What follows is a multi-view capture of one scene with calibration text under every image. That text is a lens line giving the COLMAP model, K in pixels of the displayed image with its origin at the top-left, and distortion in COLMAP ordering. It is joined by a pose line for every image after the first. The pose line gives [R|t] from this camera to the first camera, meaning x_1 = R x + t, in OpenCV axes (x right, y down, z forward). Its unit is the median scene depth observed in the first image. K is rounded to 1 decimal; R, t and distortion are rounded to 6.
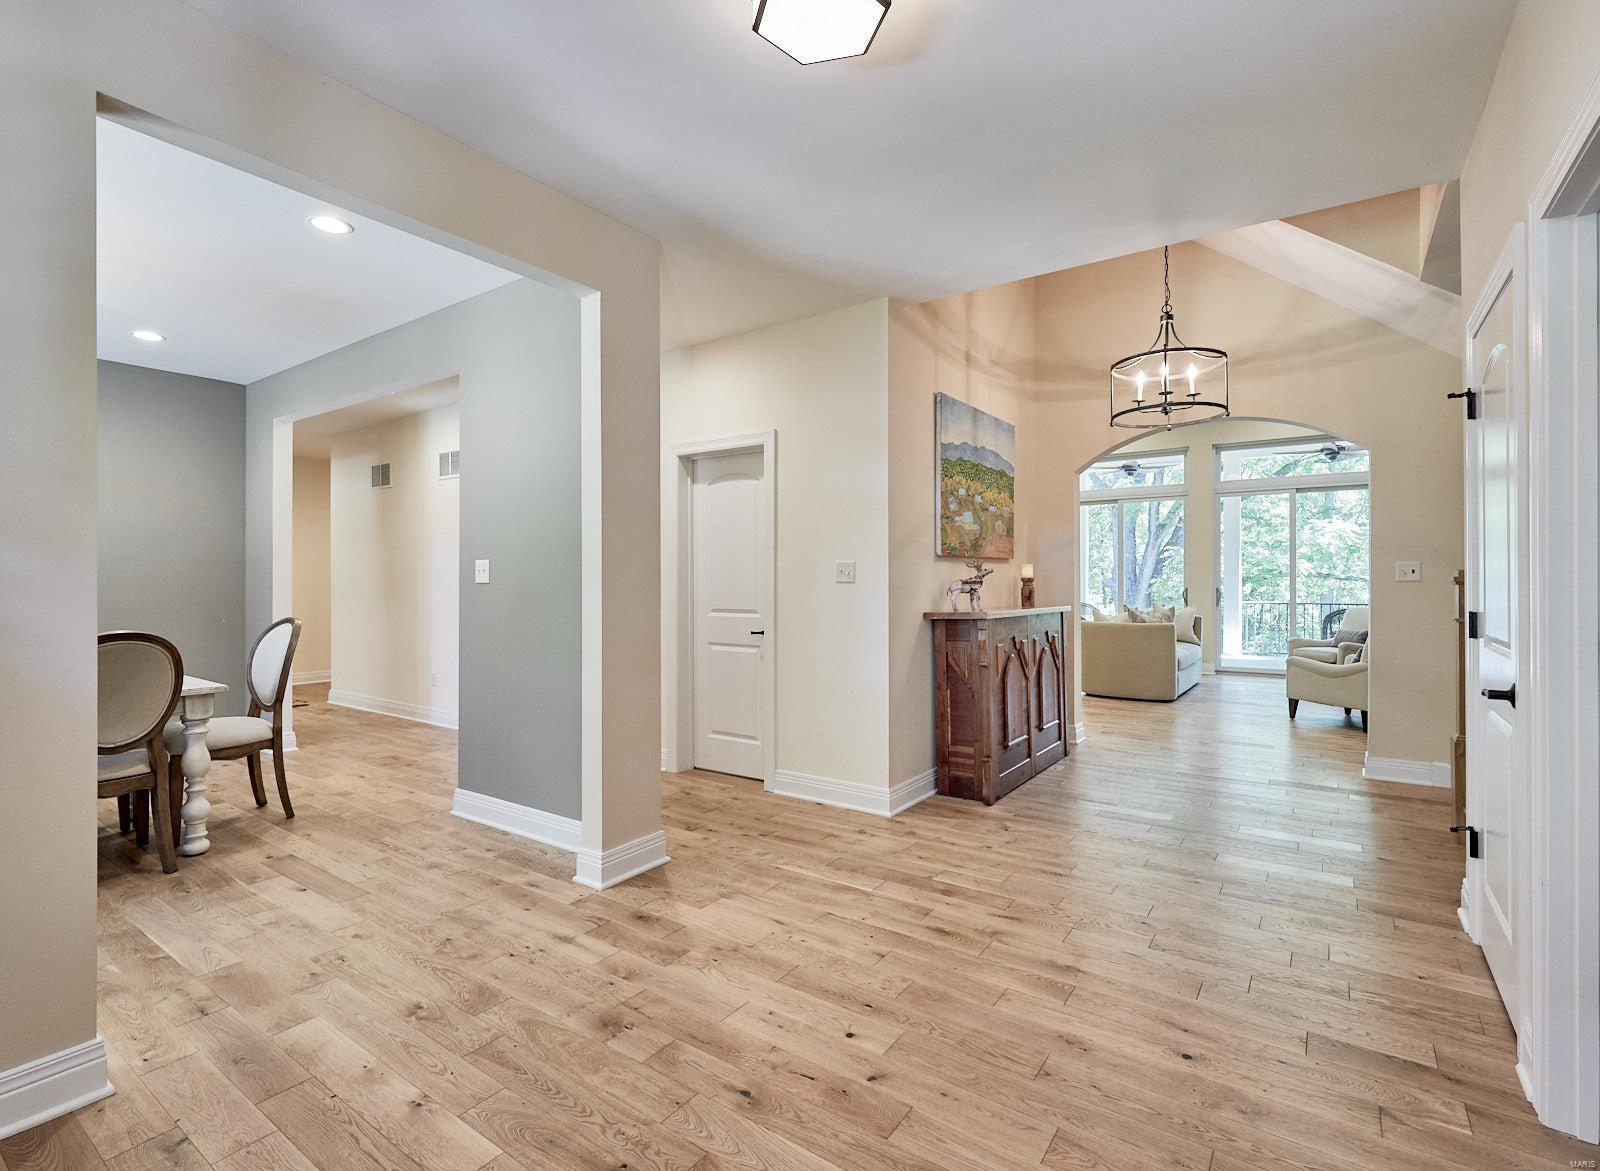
lens RADIAL K [[749.8, 0, 813.1], [0, 749.8, 576.5], [0, 0, 1]] dist [0.010835, -0.002231]
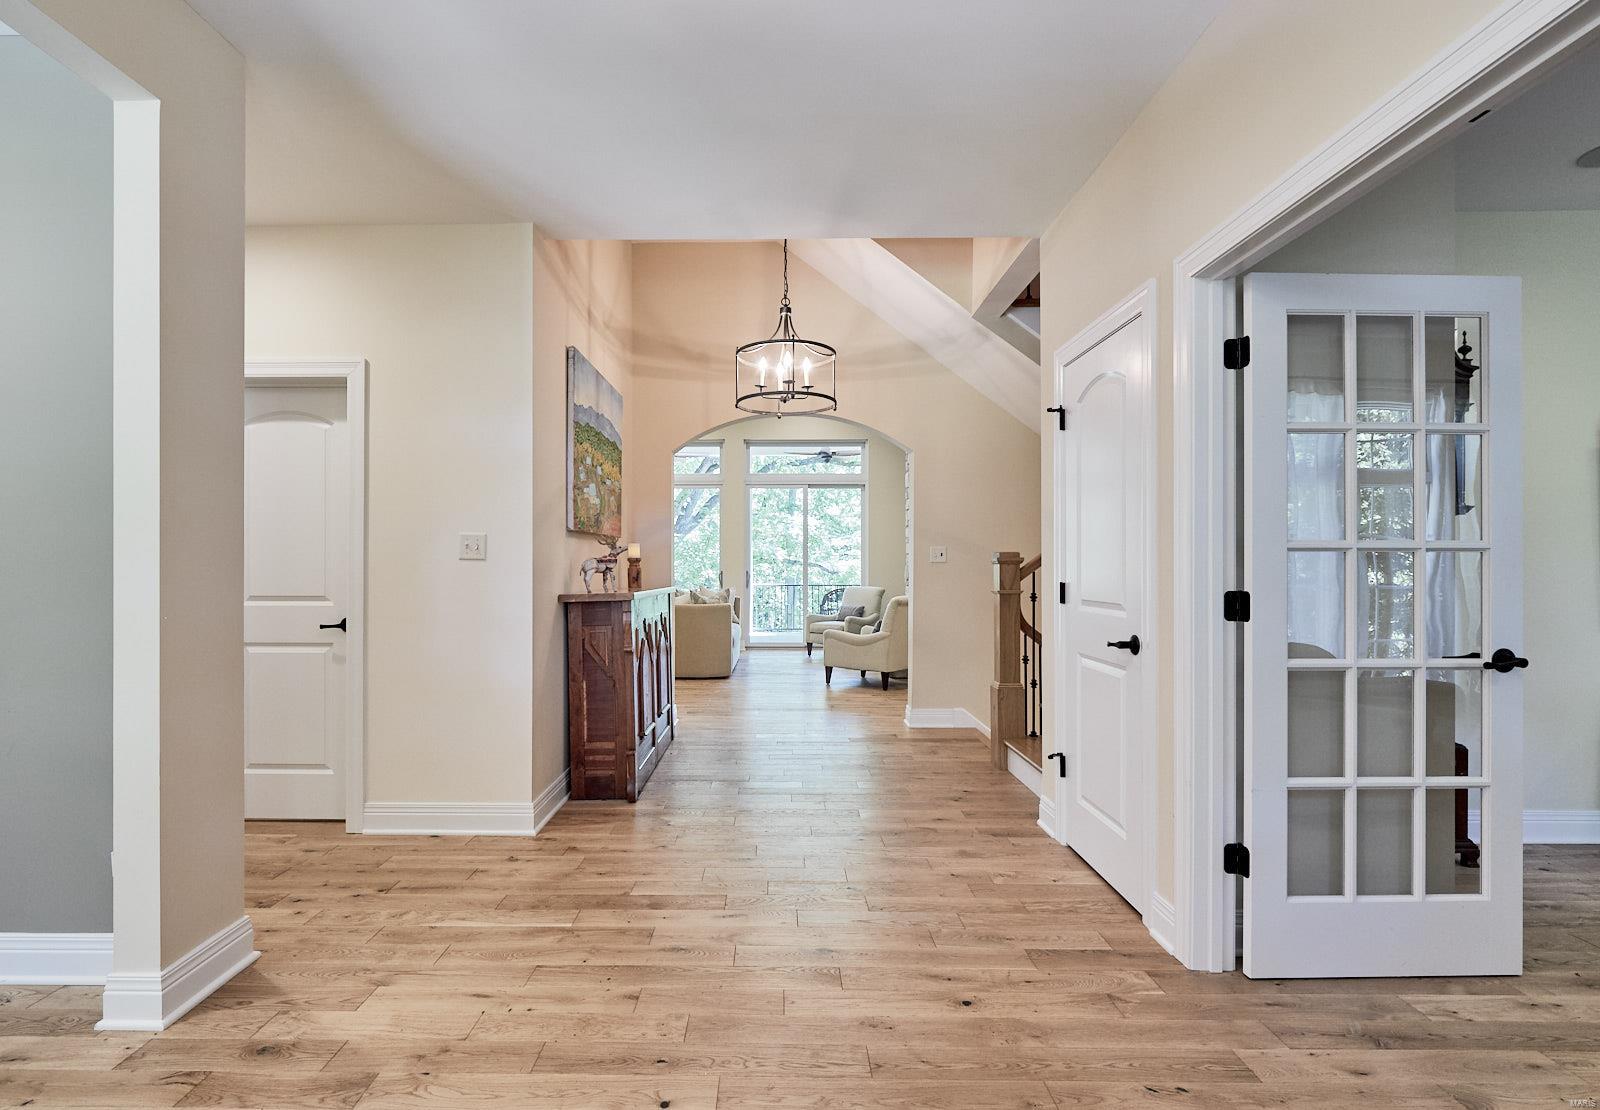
lens RADIAL K [[779.6, 0, 801.2], [0, 779.6, 562.2], [0, 0, 1]] dist [0.012644, -0.005560]
pose [[0.835101, 0.004337, 0.550079, -0.130855], [-0.005482, 0.999985, 0.000438, 0.008818], [-0.550069, -0.003382, 0.835112, 0.092868]]
